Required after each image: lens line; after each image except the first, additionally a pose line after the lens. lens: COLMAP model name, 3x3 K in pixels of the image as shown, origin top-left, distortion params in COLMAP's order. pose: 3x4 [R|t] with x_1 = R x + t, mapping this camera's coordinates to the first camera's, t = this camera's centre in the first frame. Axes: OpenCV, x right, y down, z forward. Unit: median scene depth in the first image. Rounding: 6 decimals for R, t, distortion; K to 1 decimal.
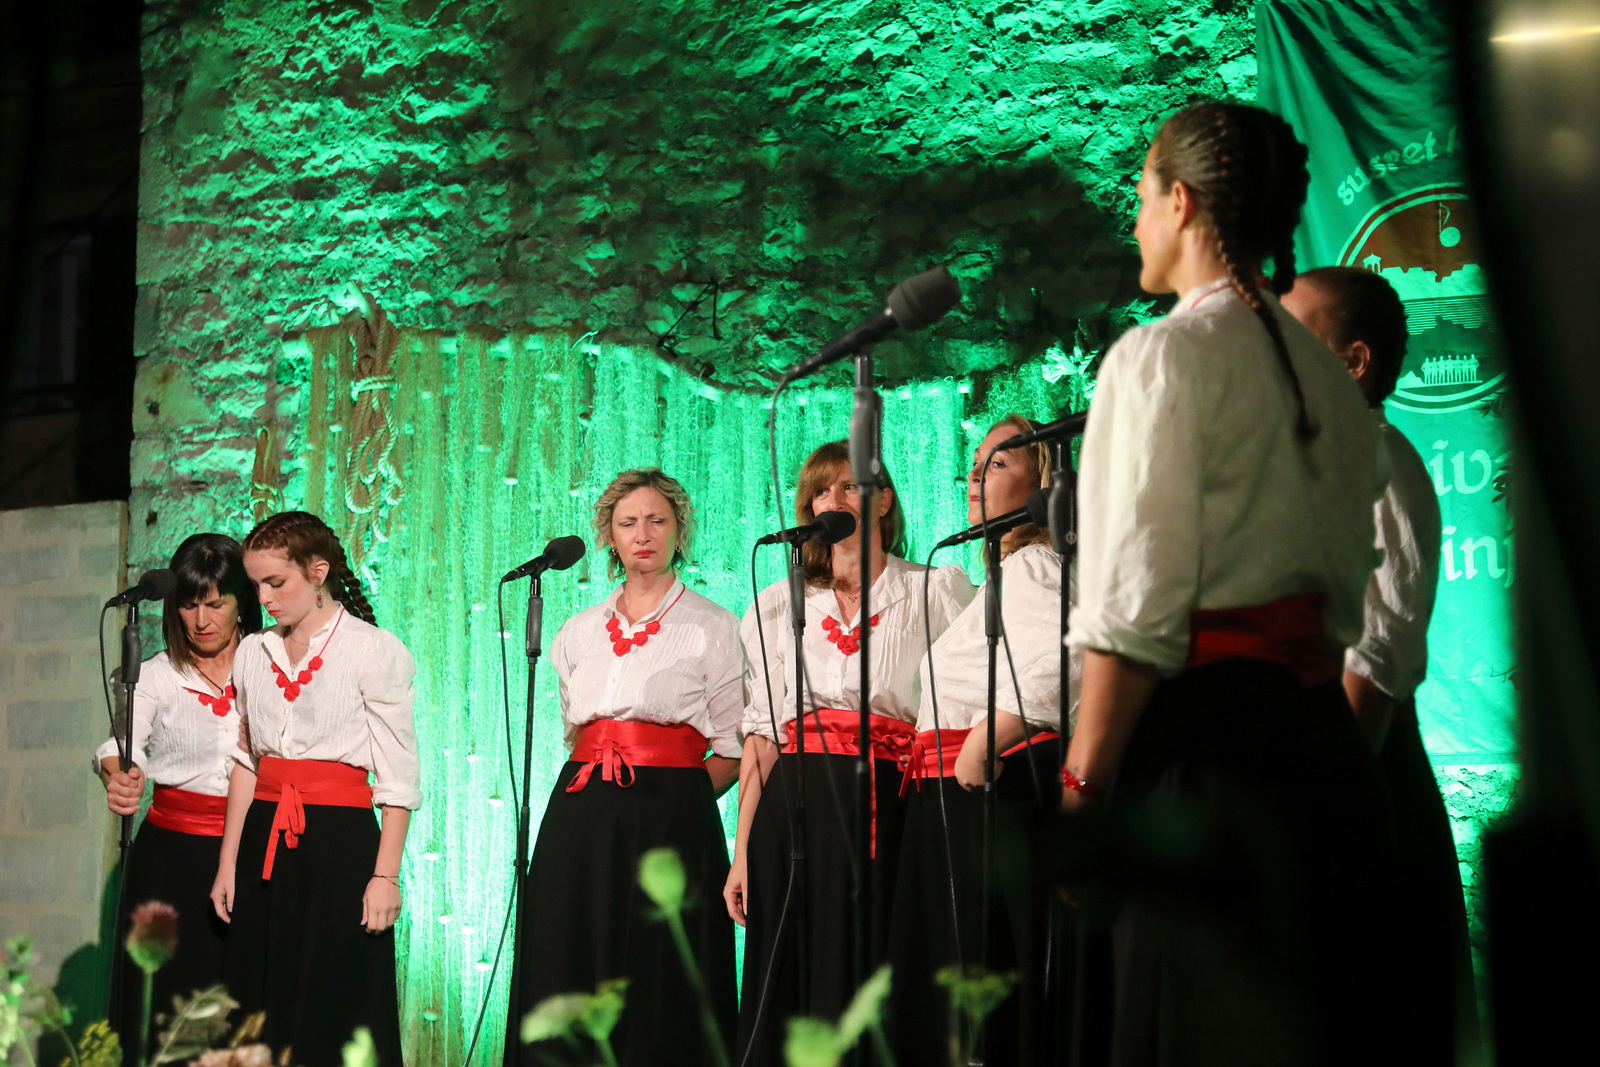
lens RADIAL K [[3007.5, 0, 786.0], [0, 3007.5, 540.2], [0, 0, 1]] dist [0.136330, 0.000000]
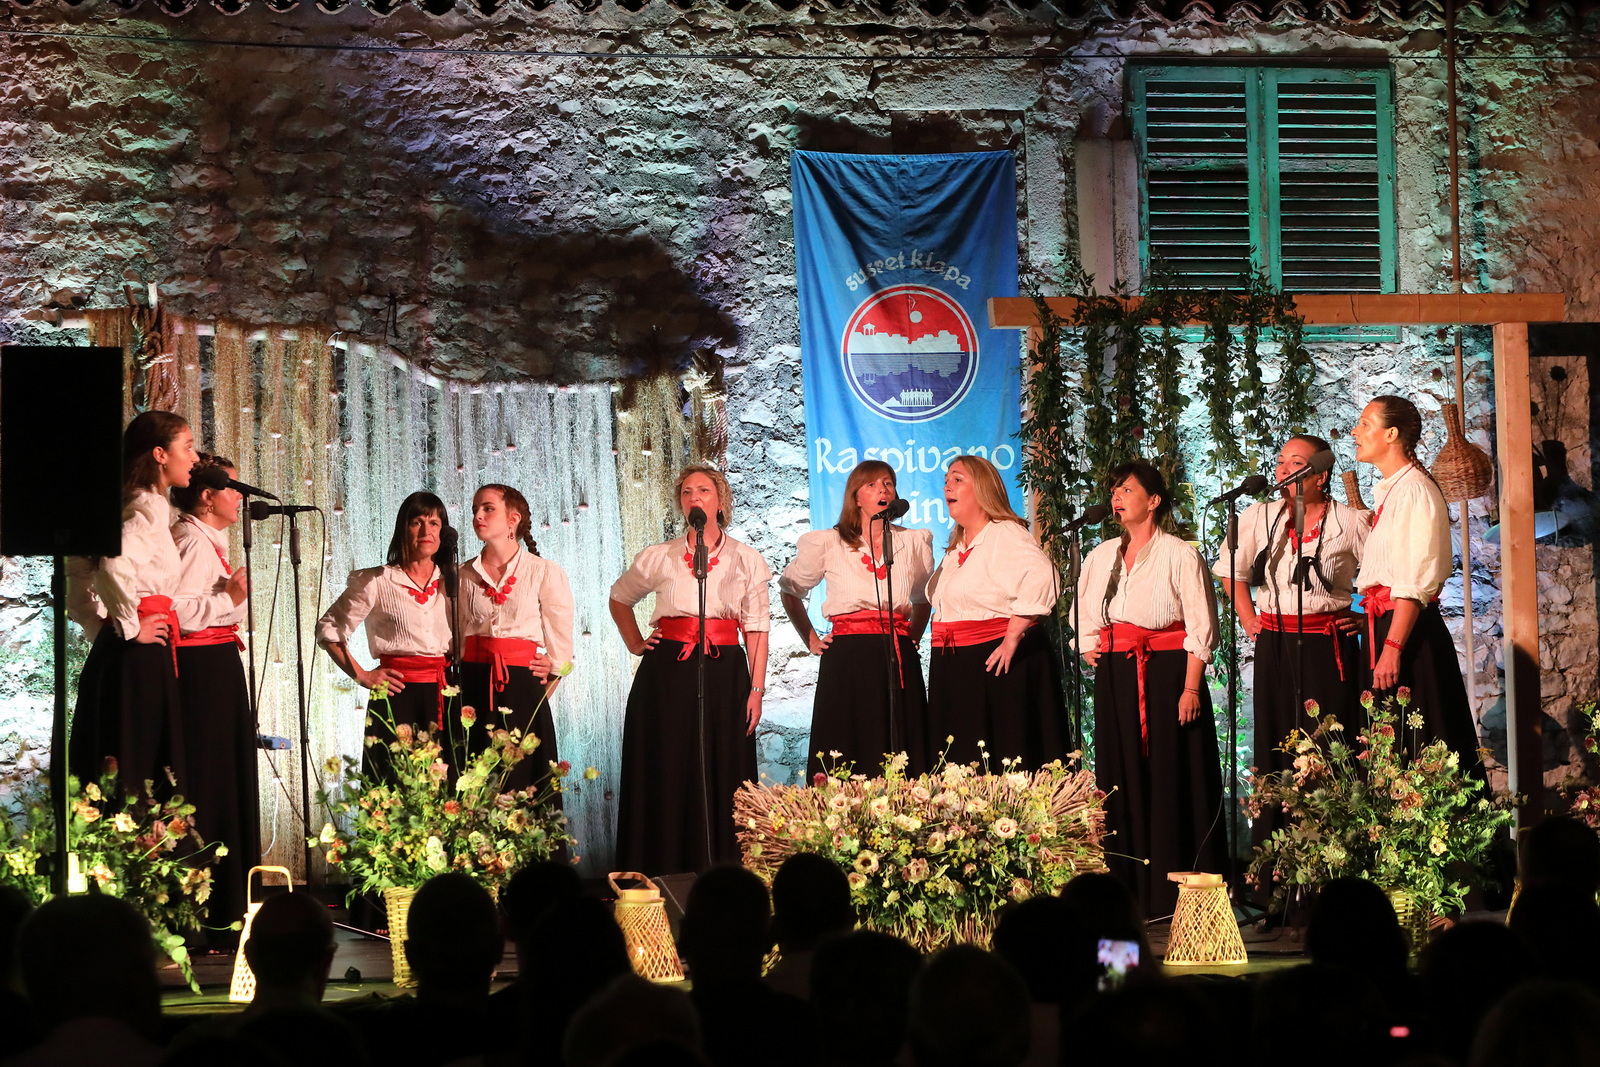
lens RADIAL K [[4415.1, 0, 776.1], [0, 4415.1, 592.5], [0, 0, 1]] dist [-0.091158, 0.000000]
pose [[0.752028, -0.003720, 0.659121, -1.231362], [-0.044741, 0.997390, 0.056677, -0.071373], [-0.657611, -0.072113, 0.749898, -0.667270]]
